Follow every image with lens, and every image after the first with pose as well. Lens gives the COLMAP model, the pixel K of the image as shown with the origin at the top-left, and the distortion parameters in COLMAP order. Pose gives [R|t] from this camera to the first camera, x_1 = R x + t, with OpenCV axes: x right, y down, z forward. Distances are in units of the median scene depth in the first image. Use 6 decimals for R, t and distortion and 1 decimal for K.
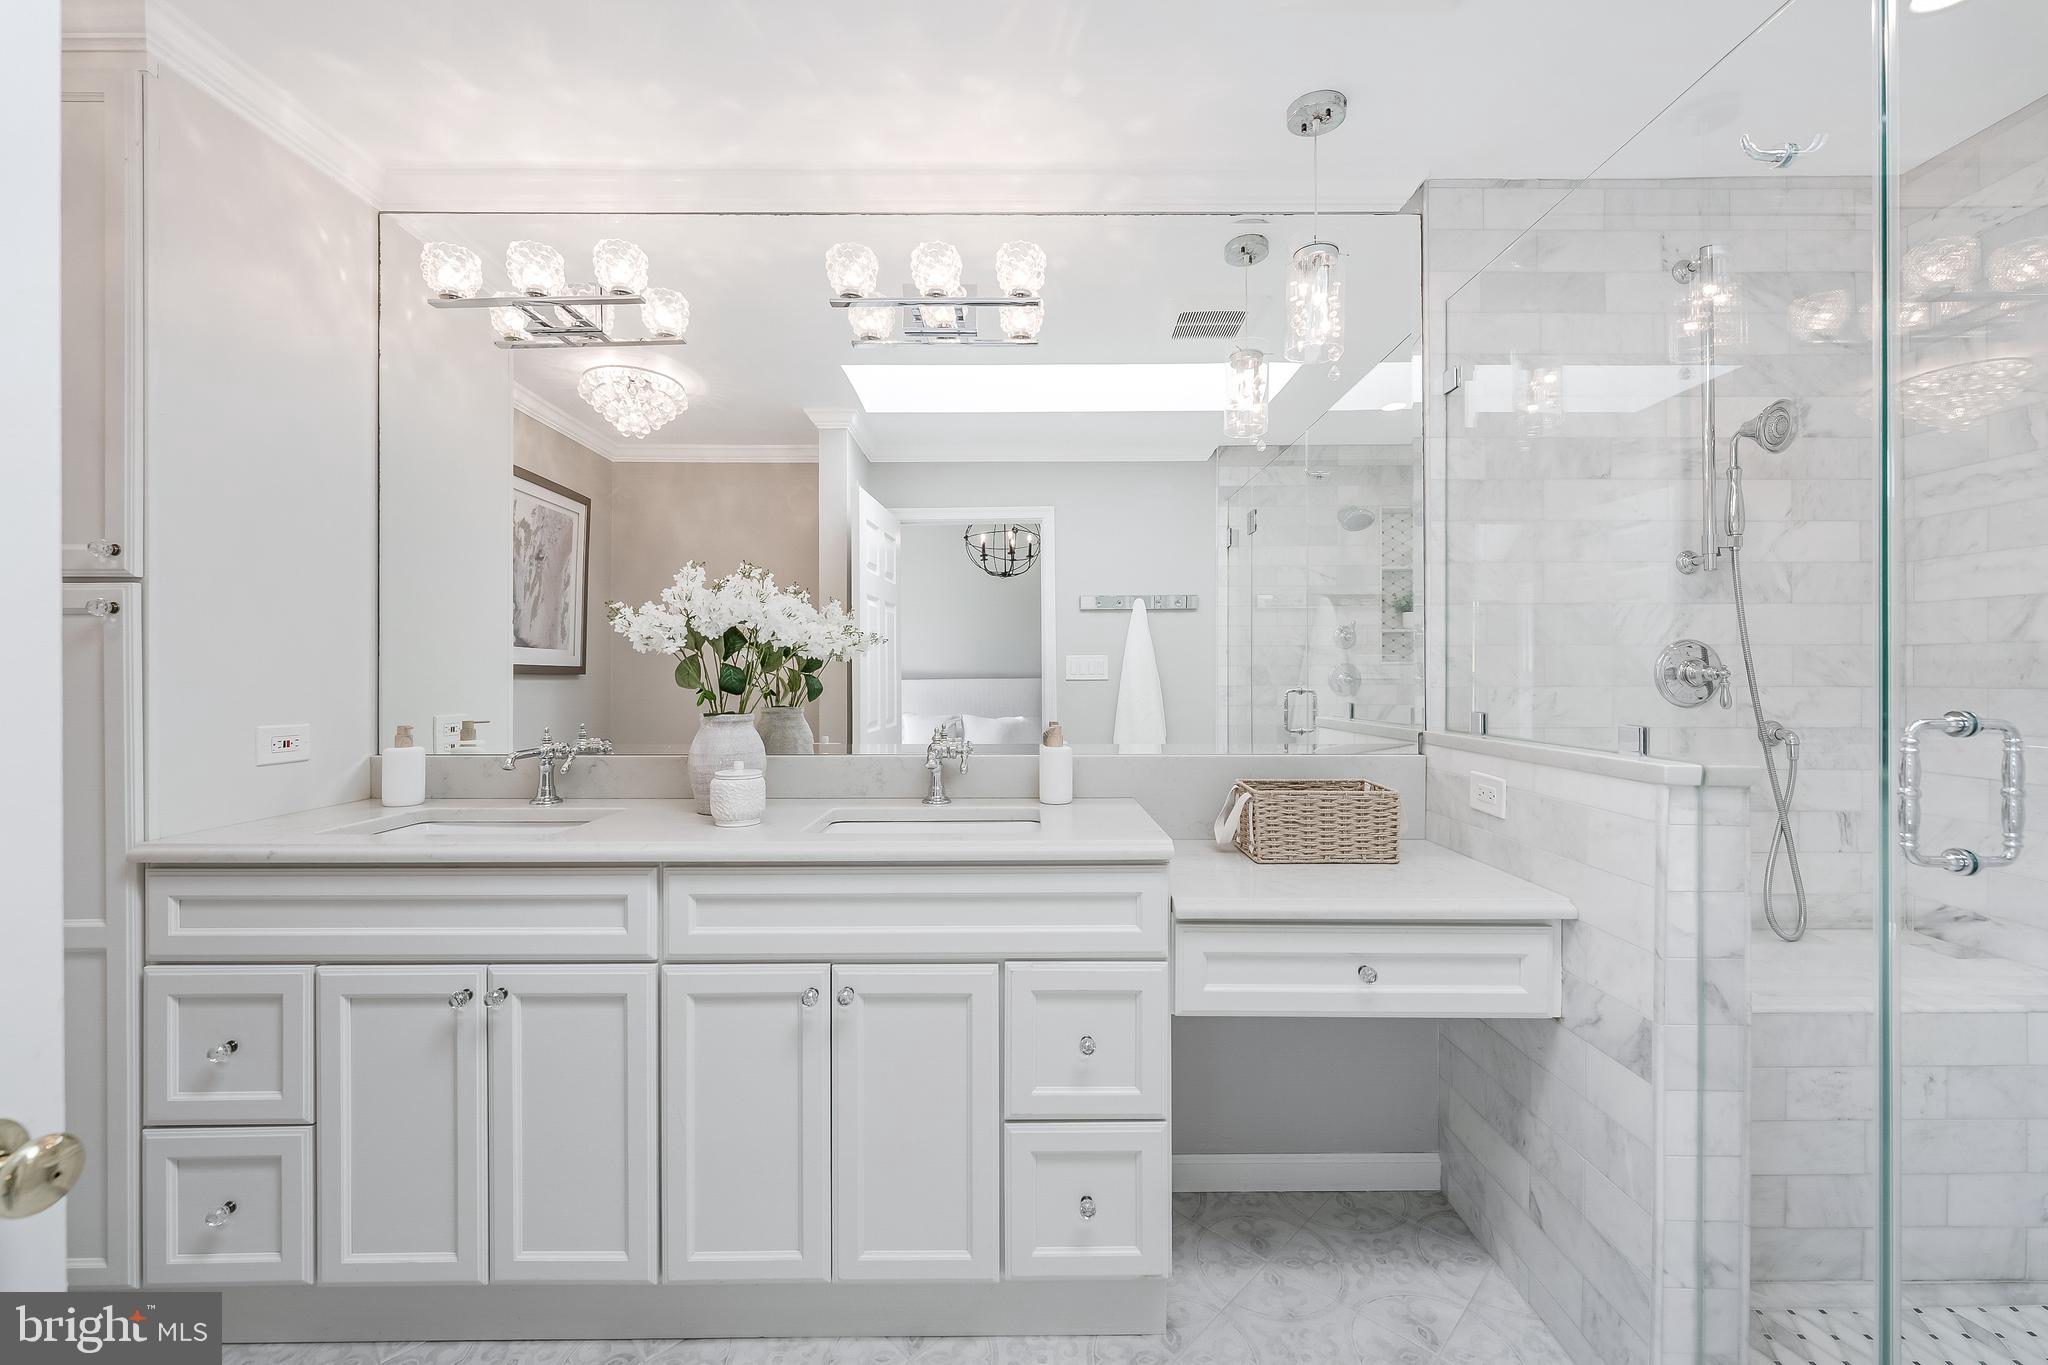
lens RADIAL K [[844.2, 0, 1015.3], [0, 844.2, 673.8], [0, 0, 1]] dist [0.004864, -0.001543]
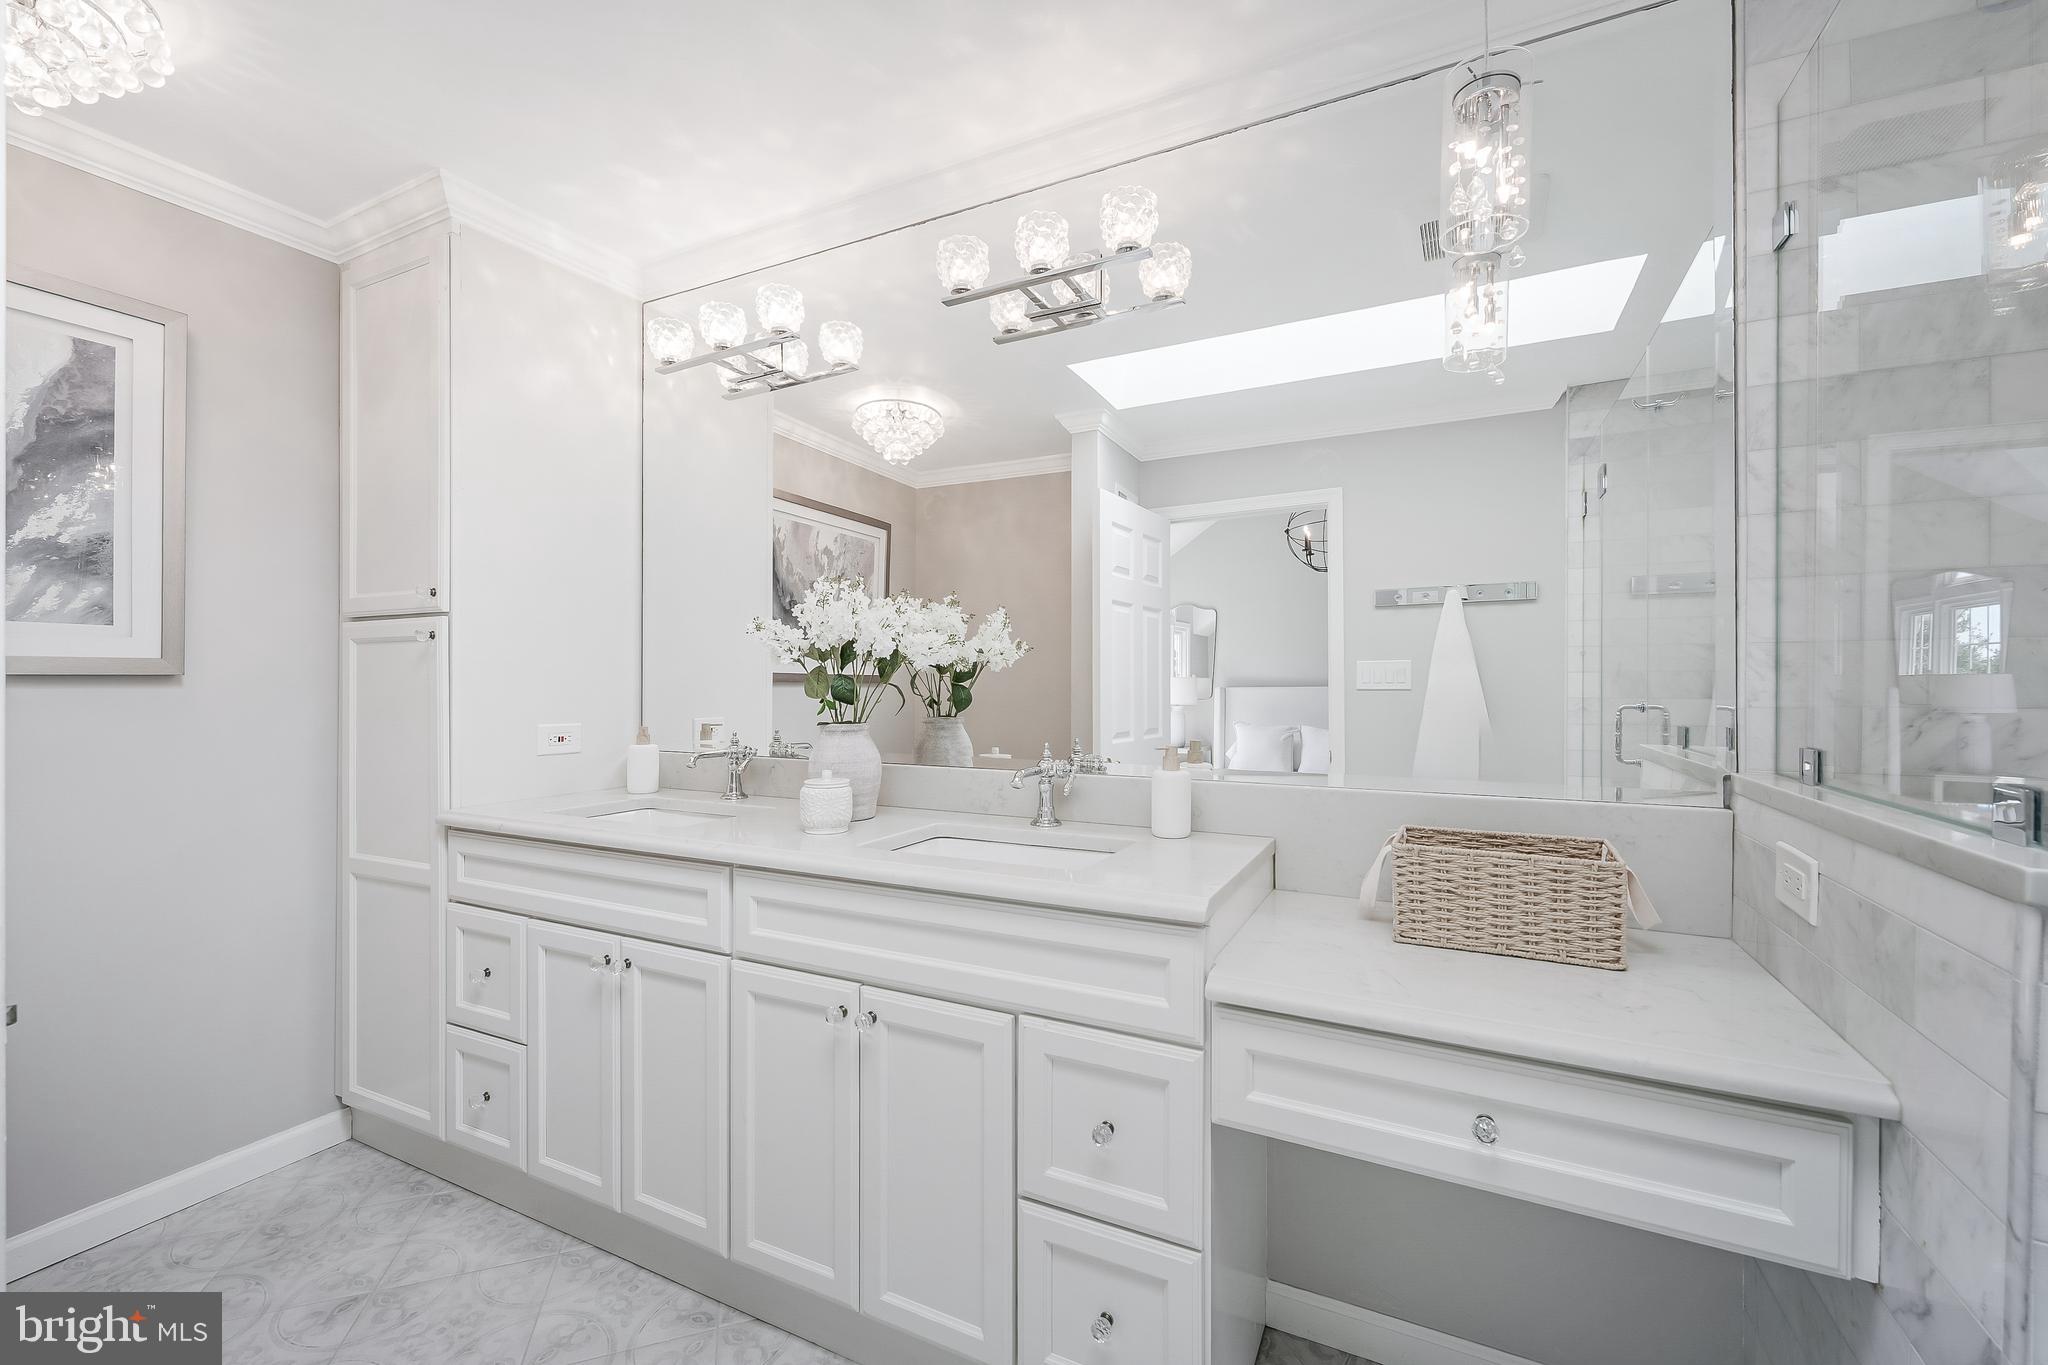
lens RADIAL K [[844.2, 0, 1013.9], [0, 844.2, 682.2], [0, 0, 1]] dist [0.004864, -0.001543]
pose [[0.891386, 0.001309, -0.453243, 0.324947], [0.000133, 0.999995, 0.003150, -0.005770], [0.453245, -0.002869, 0.891382, 0.185775]]
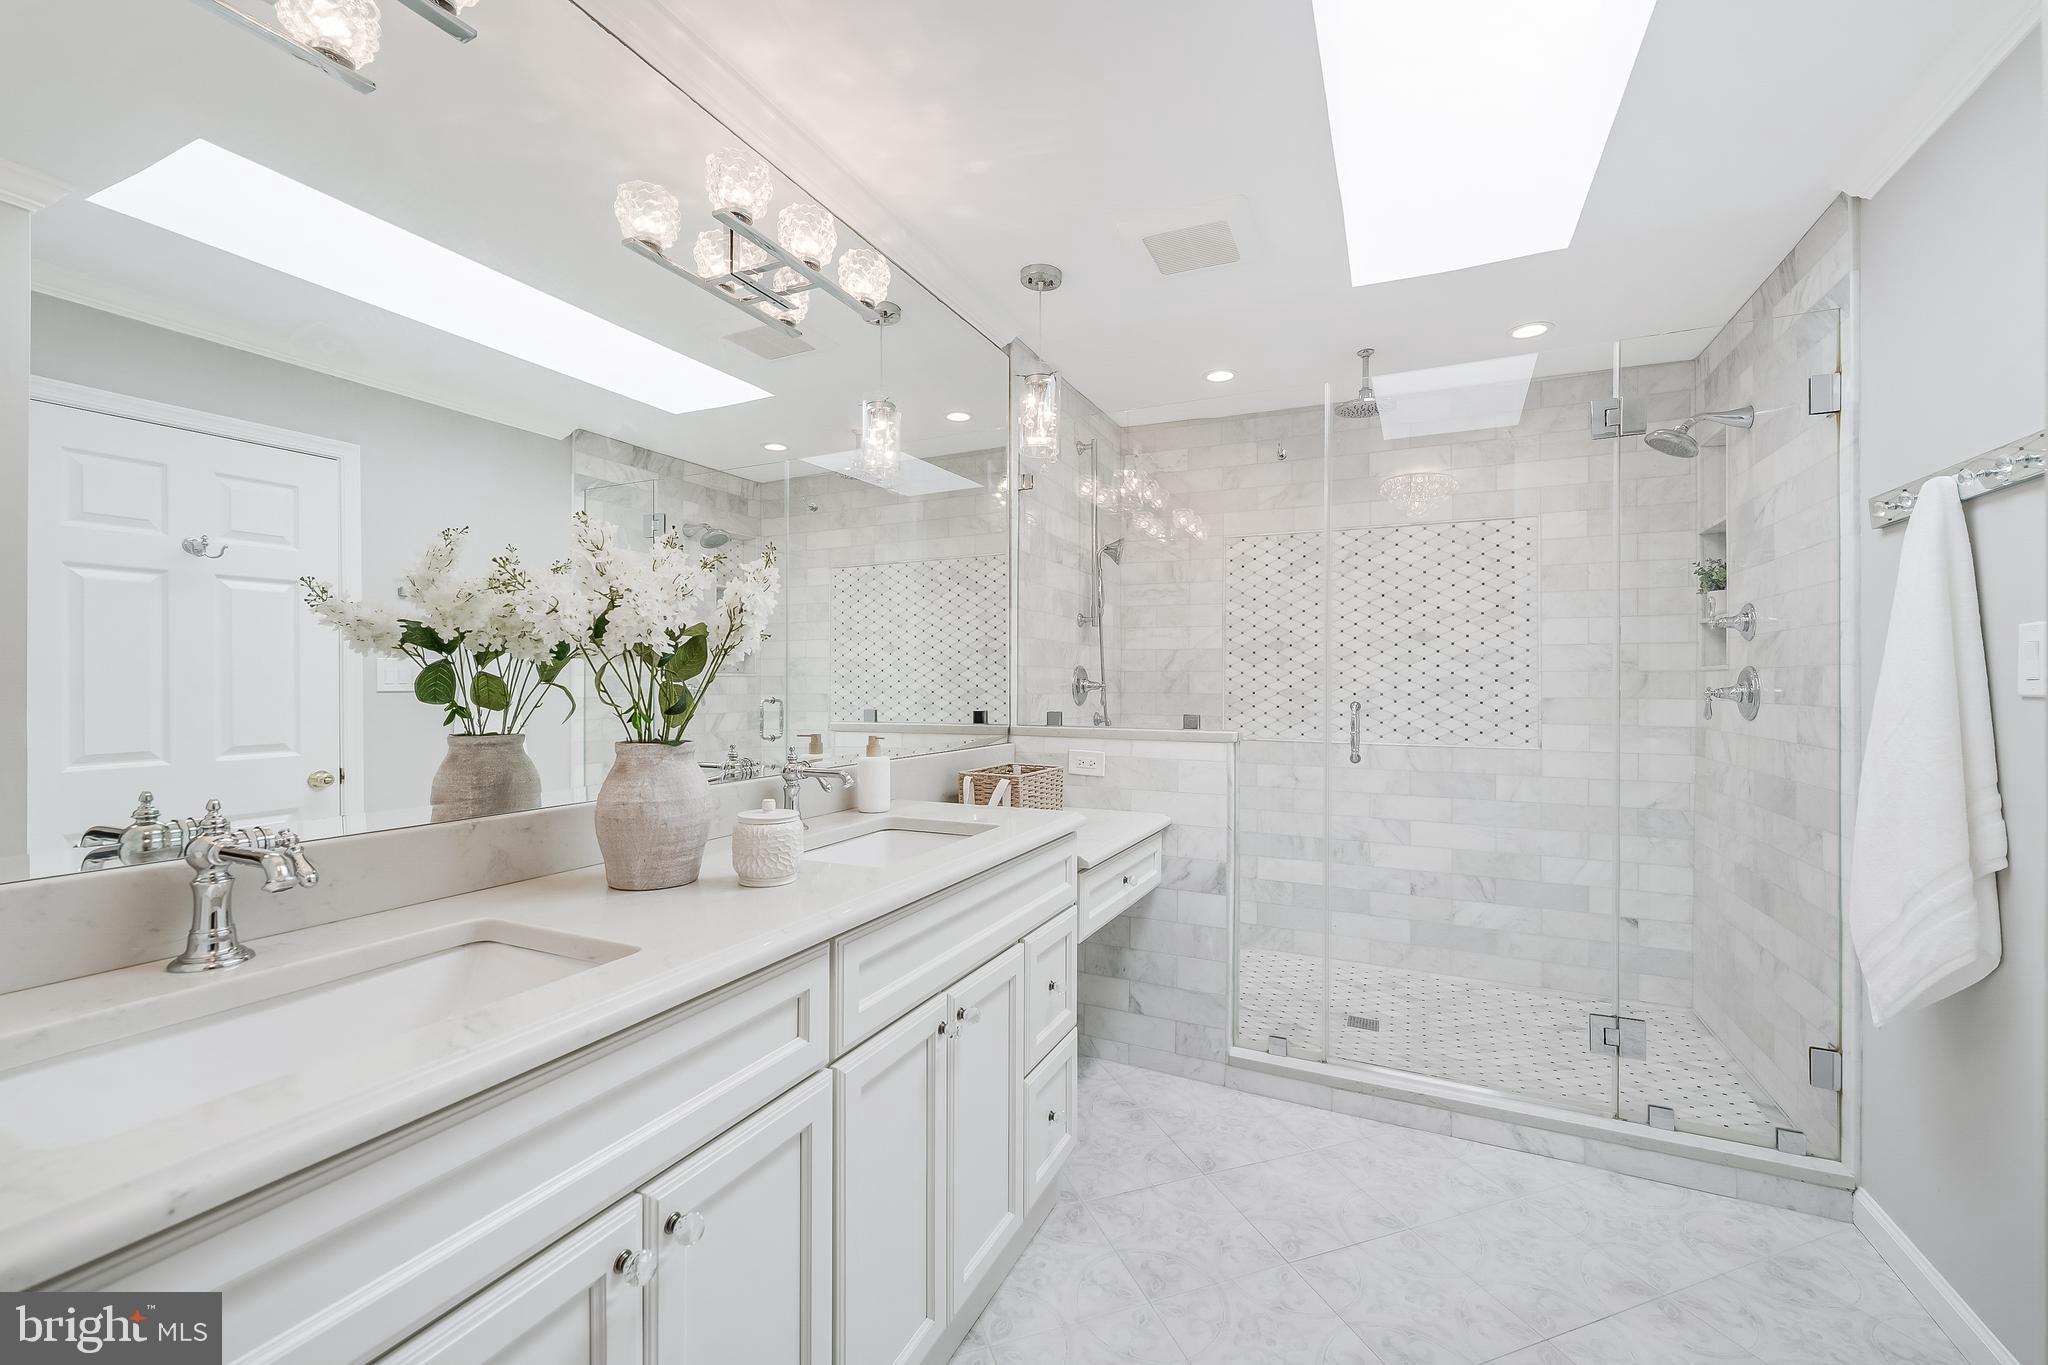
lens RADIAL K [[844.2, 0, 1036.0], [0, 844.2, 684.7], [0, 0, 1]] dist [0.004864, -0.001543]
pose [[0.398868, 0.004125, 0.916999, -0.901713], [-0.005575, 0.999982, -0.002074, 0.001519], [-0.916991, -0.004285, 0.398884, 0.458851]]
